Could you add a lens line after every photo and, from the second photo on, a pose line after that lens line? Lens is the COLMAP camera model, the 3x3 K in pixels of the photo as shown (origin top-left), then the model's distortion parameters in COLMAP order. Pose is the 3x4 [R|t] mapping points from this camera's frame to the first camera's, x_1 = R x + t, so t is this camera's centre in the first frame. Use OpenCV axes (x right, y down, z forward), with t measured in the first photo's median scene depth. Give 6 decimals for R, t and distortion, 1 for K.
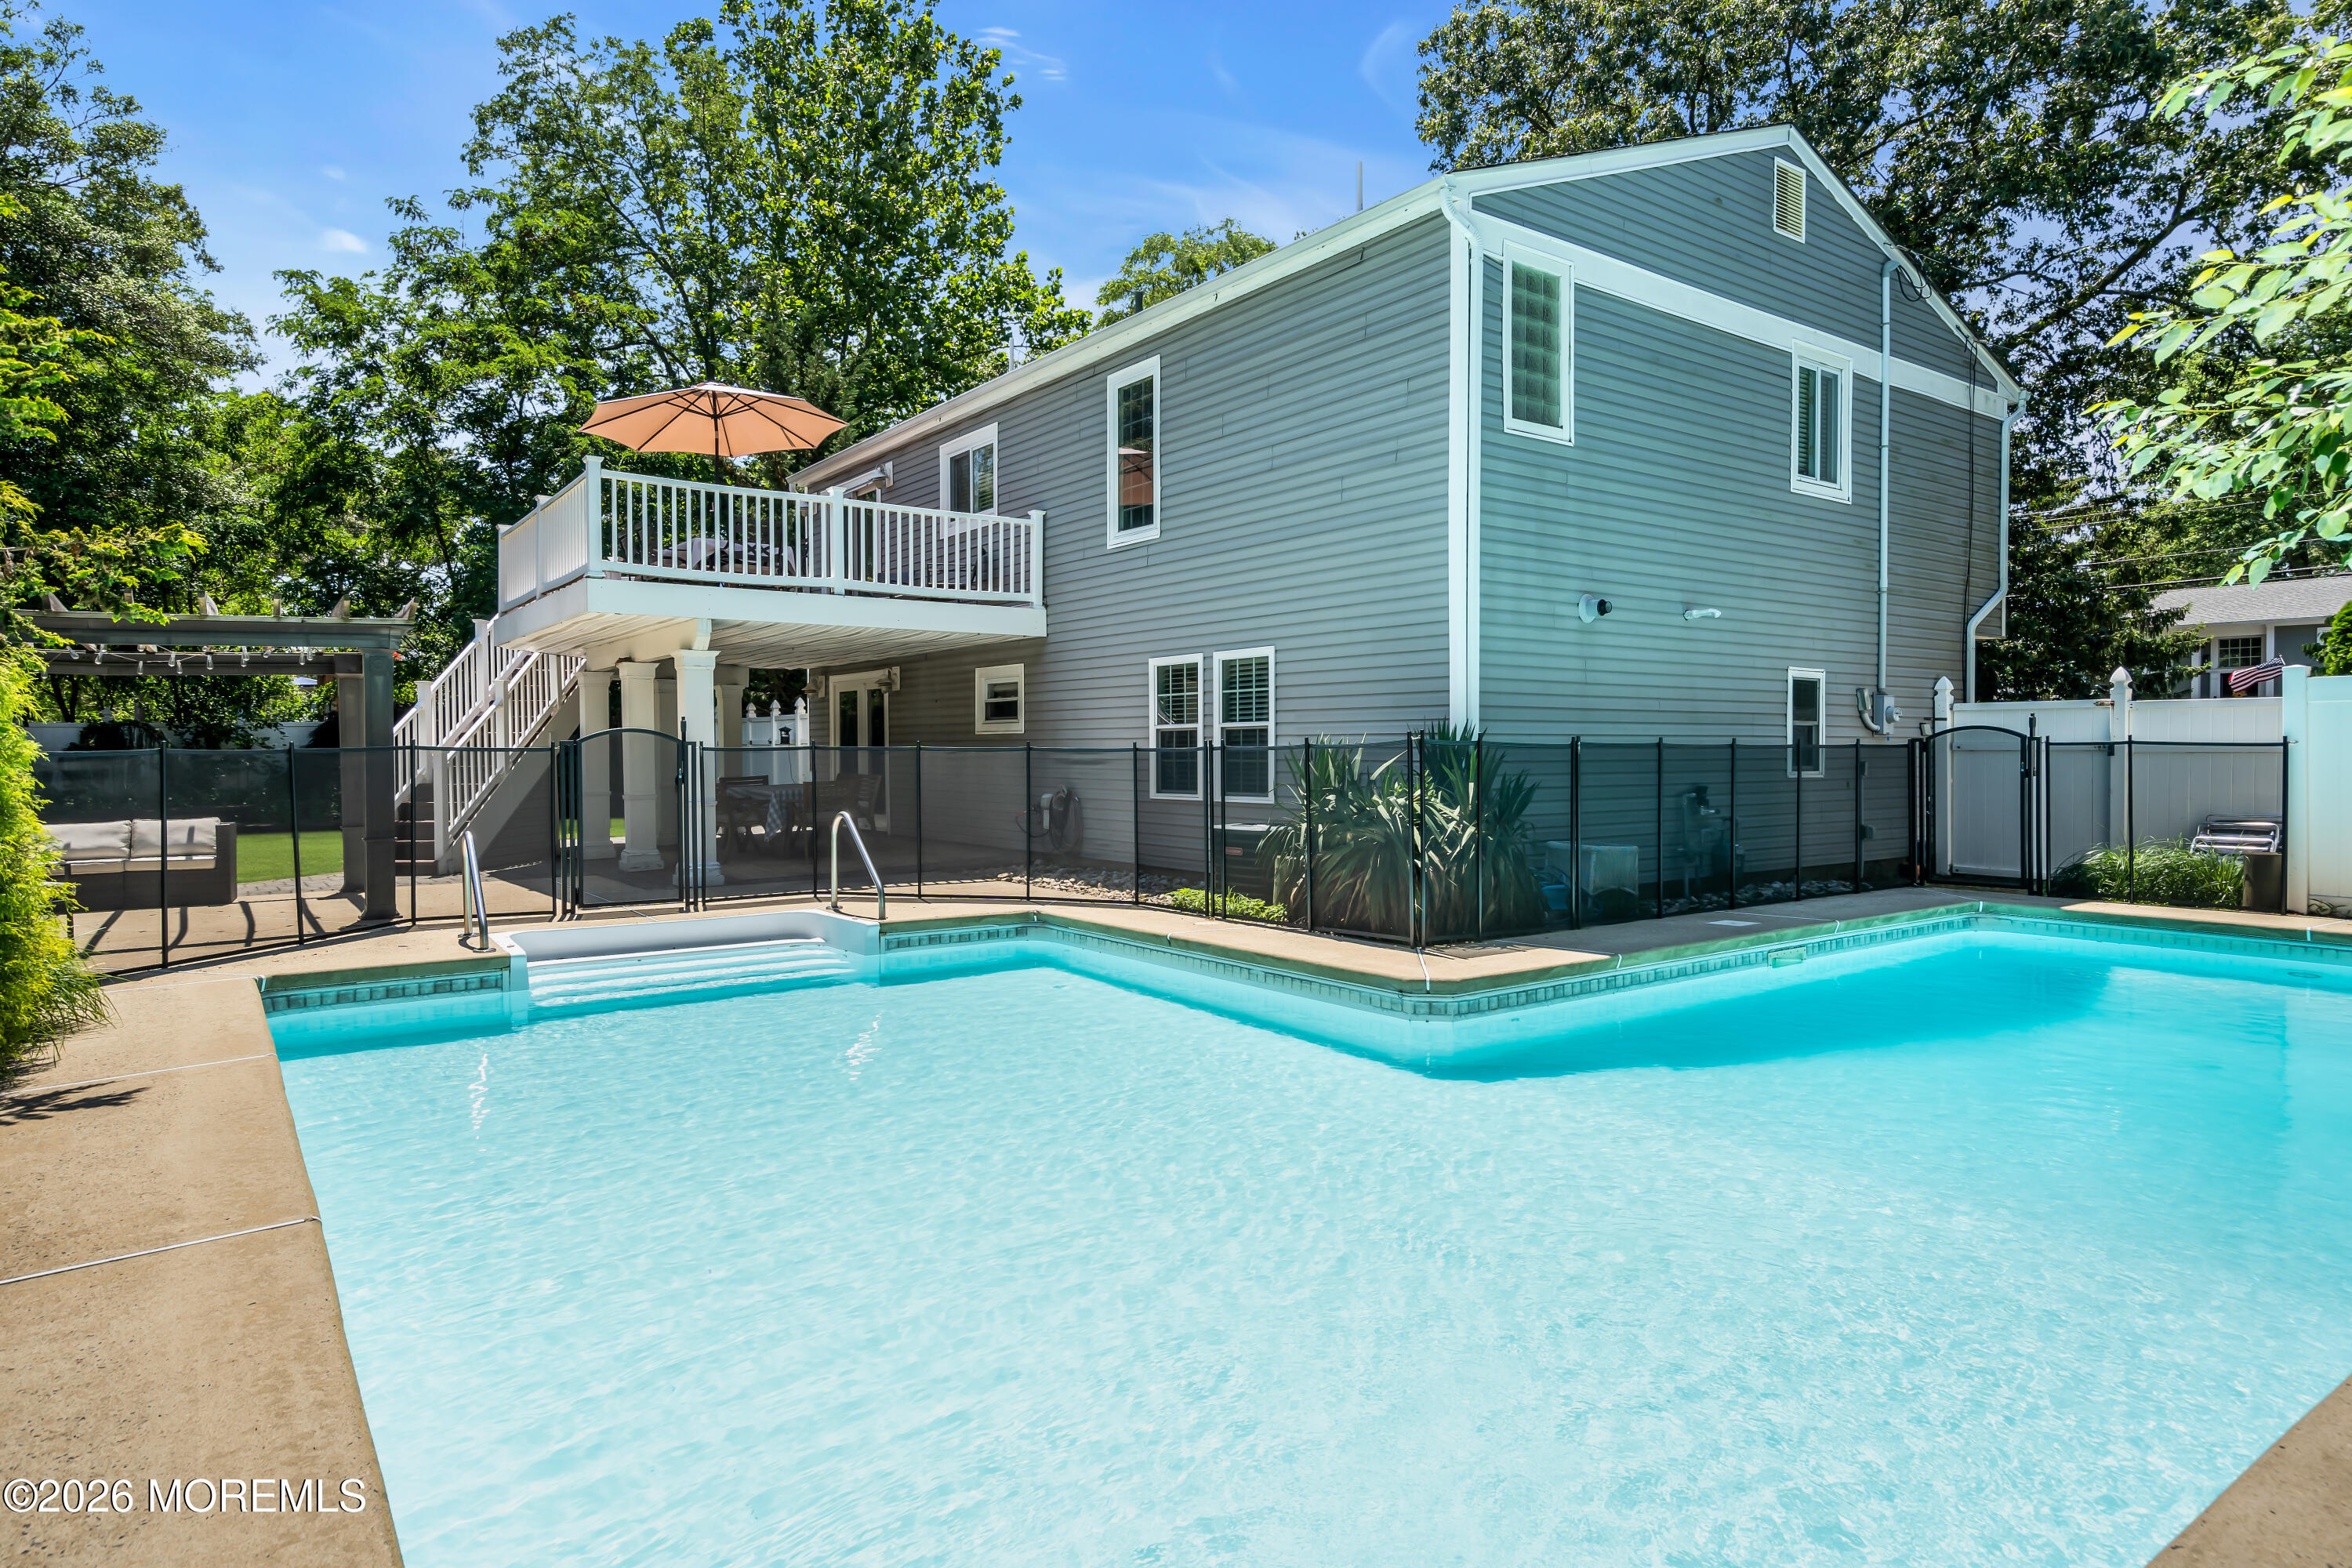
lens RADIAL K [[1334.7, 0, 1178.3], [0, 1334.7, 784.0], [0, 0, 1]] dist [0.002384, -0.000908]
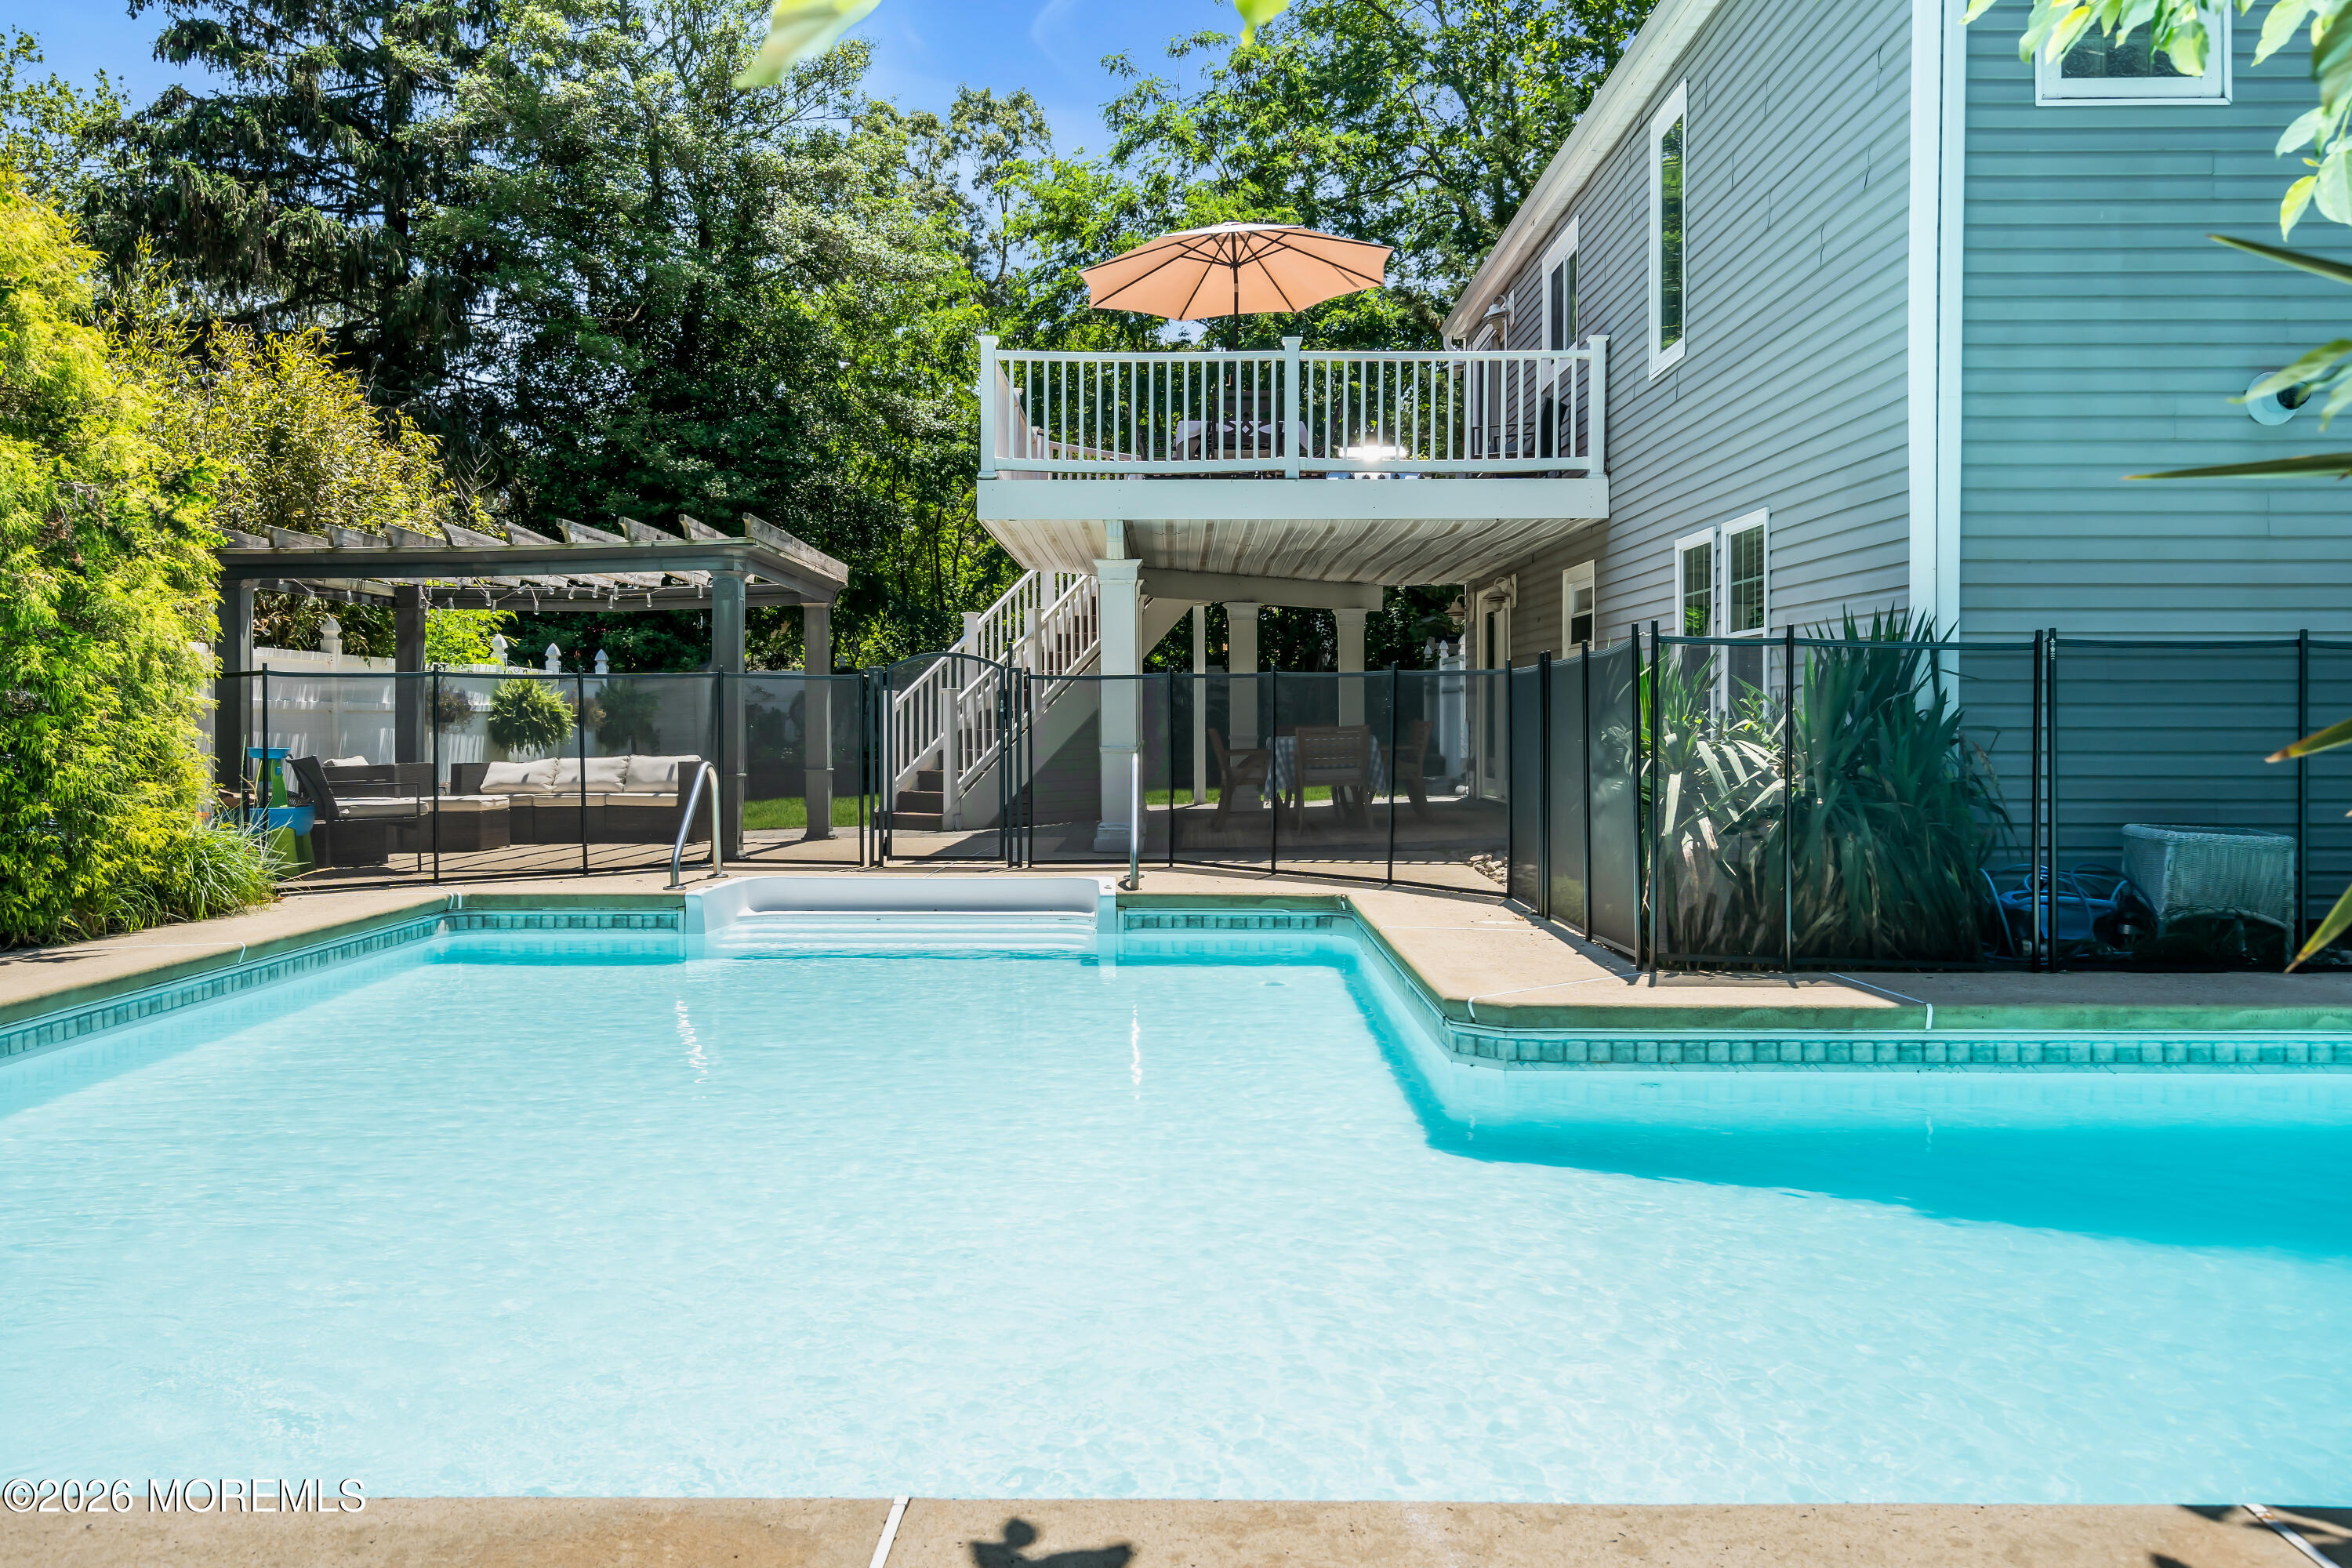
lens RADIAL K [[1883.1, 0, 1173.4], [0, 1883.1, 777.0], [0, 0, 1]] dist [-0.000028, 0.004754]
pose [[0.801901, 0.020788, -0.597096, 0.362339], [-0.016718, 0.999784, 0.012356, 0.017338], [0.597223, 0.000074, 0.802075, 0.107655]]
